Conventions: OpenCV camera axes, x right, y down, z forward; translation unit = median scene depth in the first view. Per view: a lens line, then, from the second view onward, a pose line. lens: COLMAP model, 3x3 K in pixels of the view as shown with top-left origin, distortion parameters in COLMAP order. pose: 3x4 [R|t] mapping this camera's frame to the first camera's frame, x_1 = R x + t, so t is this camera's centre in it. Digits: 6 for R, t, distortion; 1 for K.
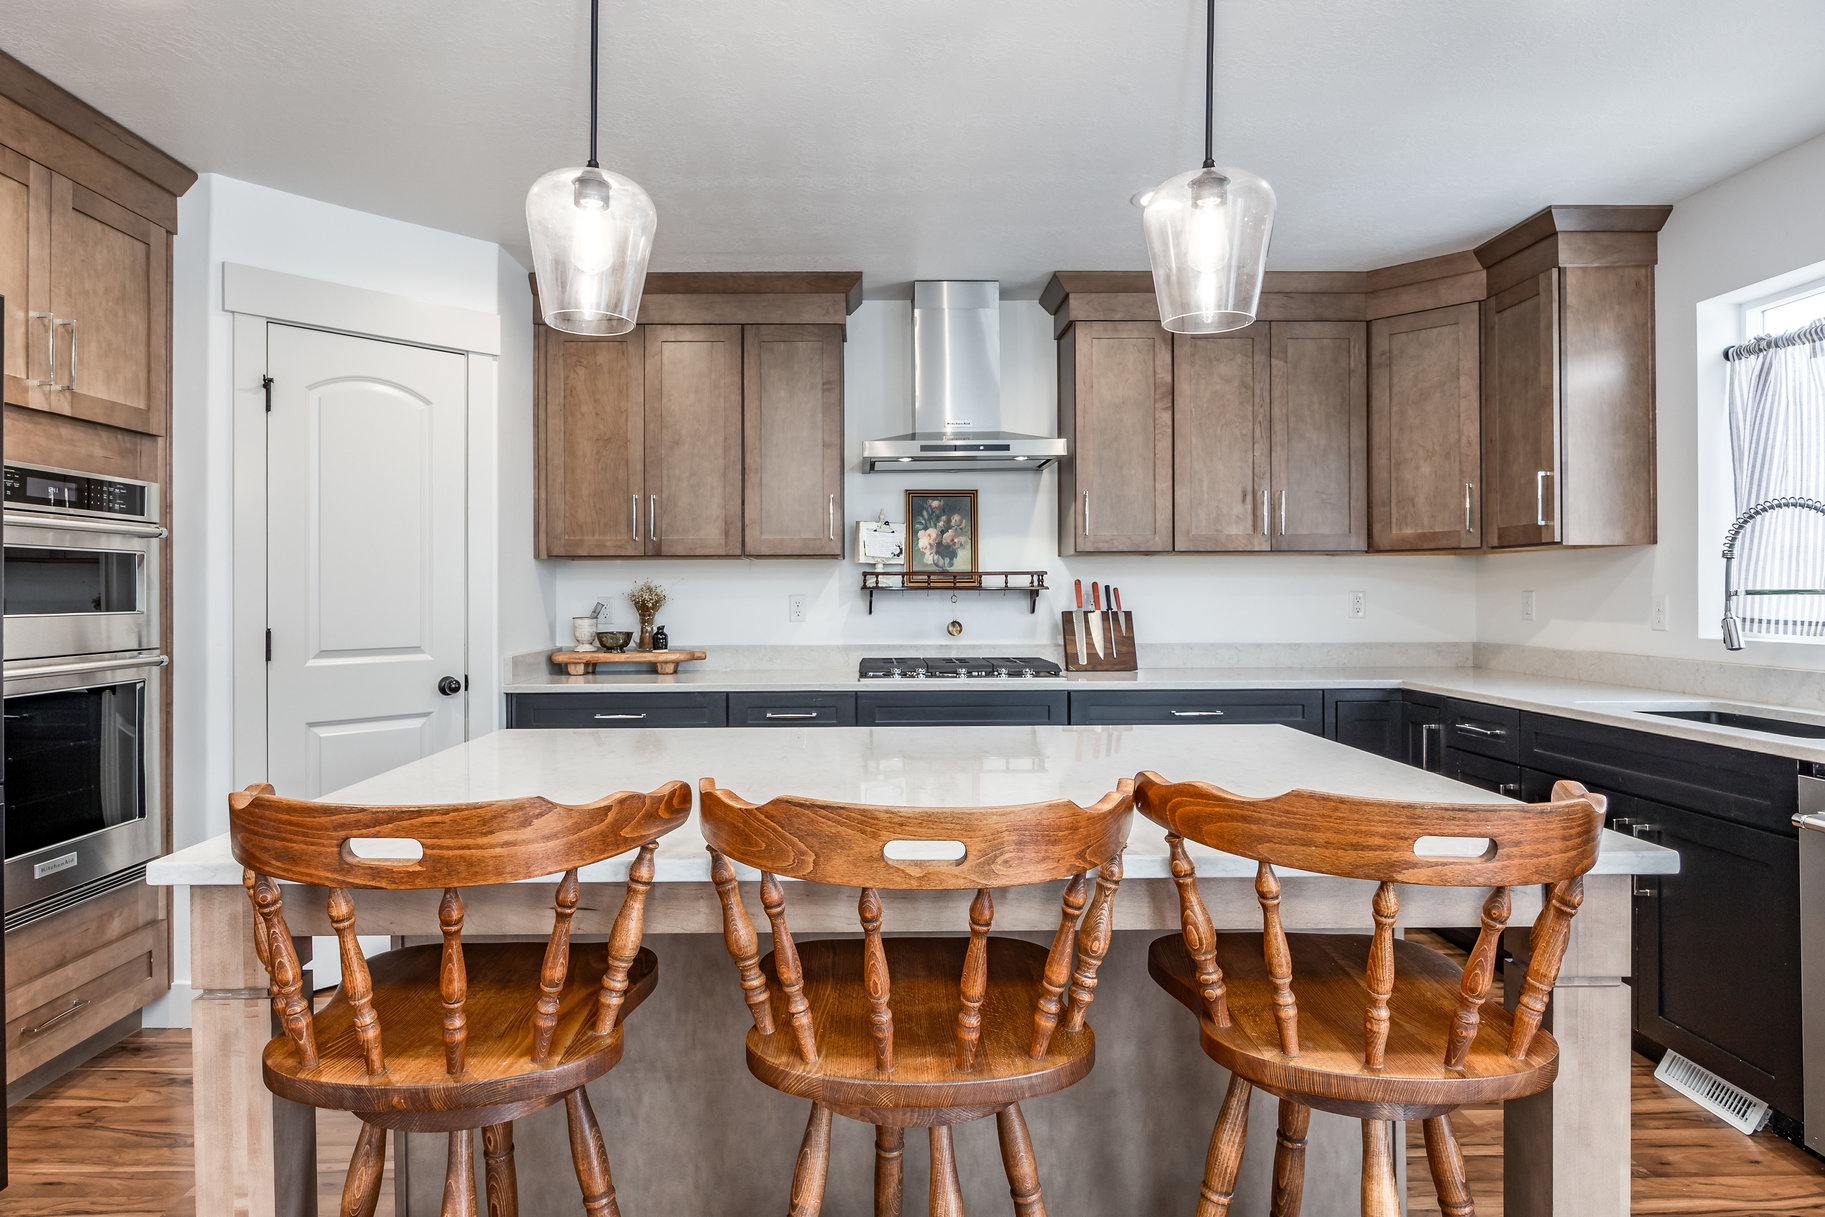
lens RADIAL K [[1070.7, 0, 905.4], [0, 1070.7, 572.7], [0, 0, 1]] dist [-0.002452, -0.000653]
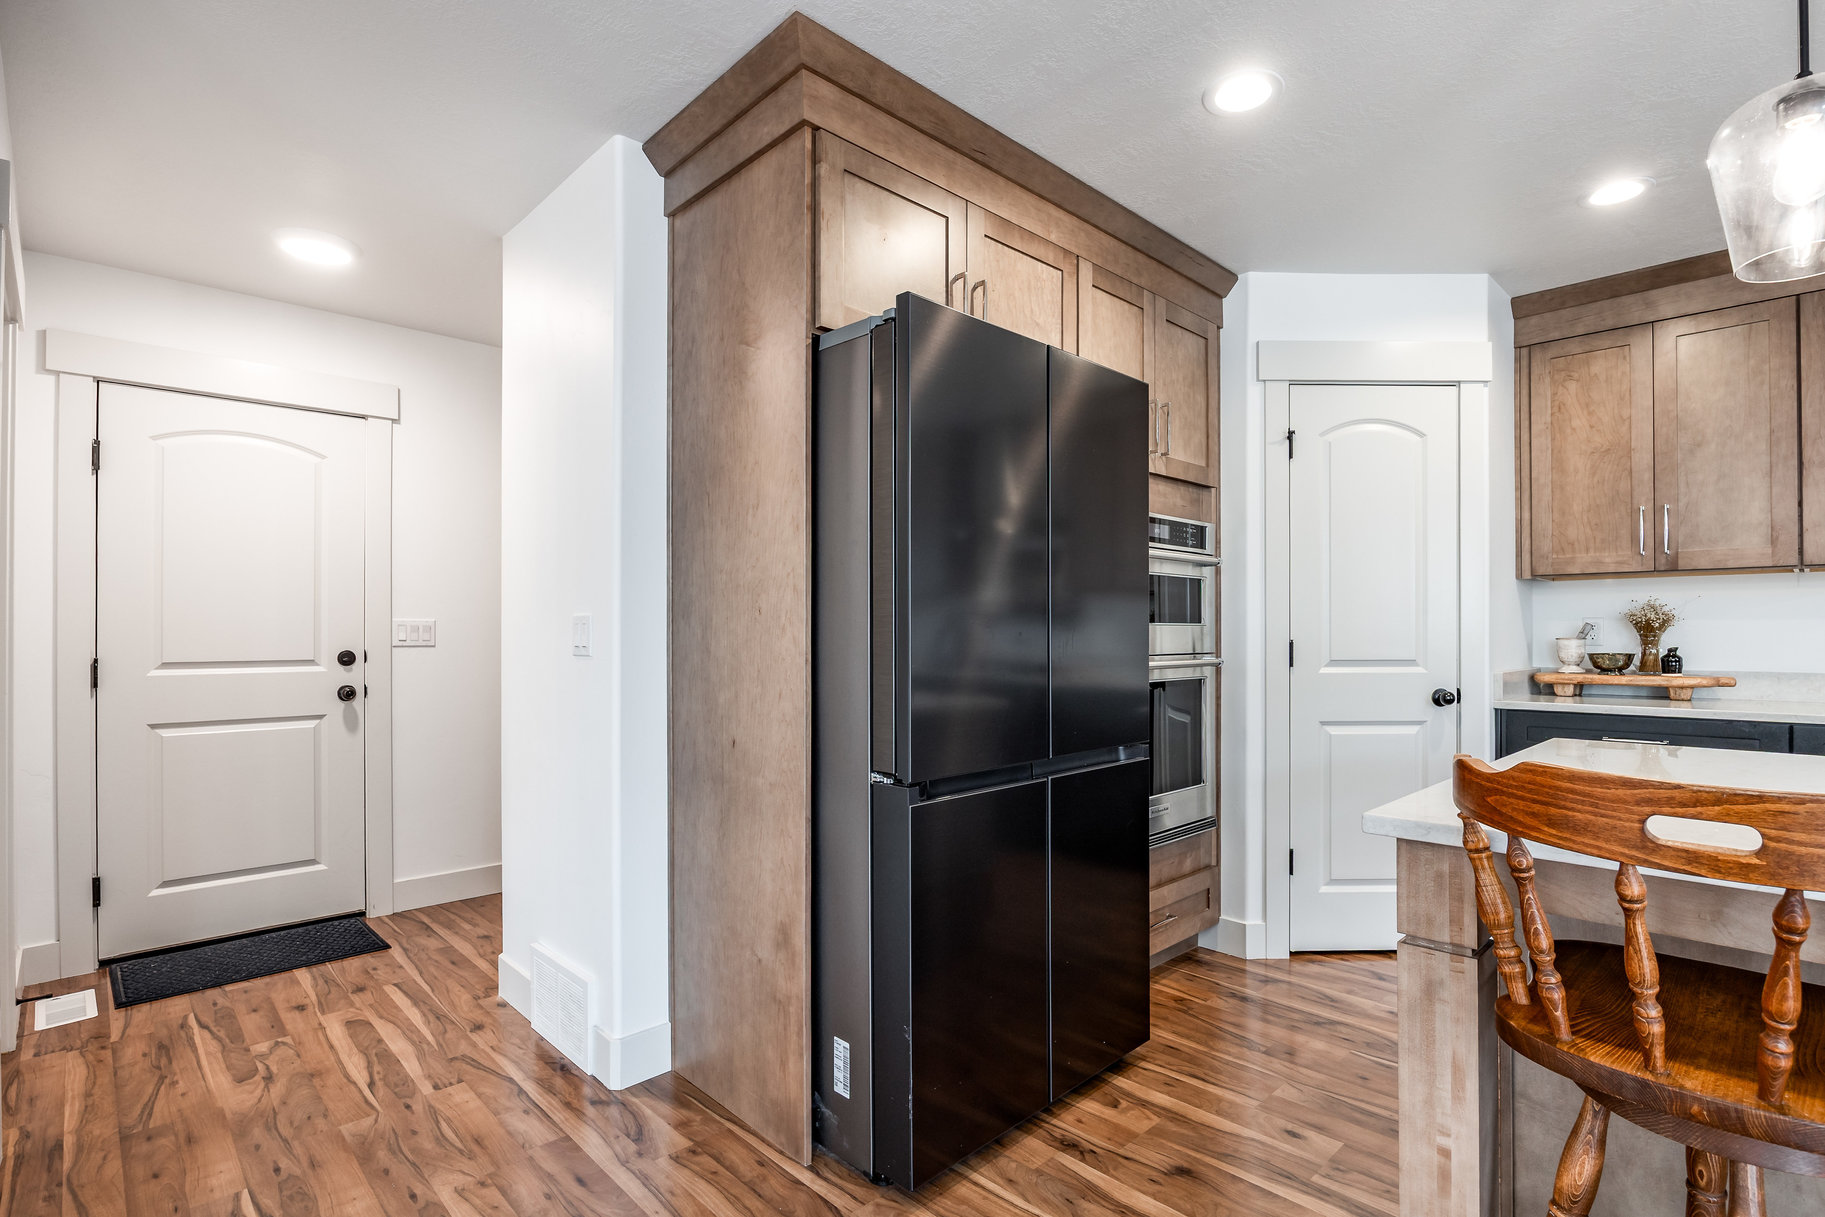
lens RADIAL K [[913.6, 0, 912.5], [0, 913.6, 608.5], [0, 0, 1]] dist [-0.020484, 0.001045]
pose [[0.677863, -0.013010, -0.735073, -0.107541], [0.008281, 0.999915, -0.010061, 0.019549], [0.735141, 0.000733, 0.677914, -0.004253]]
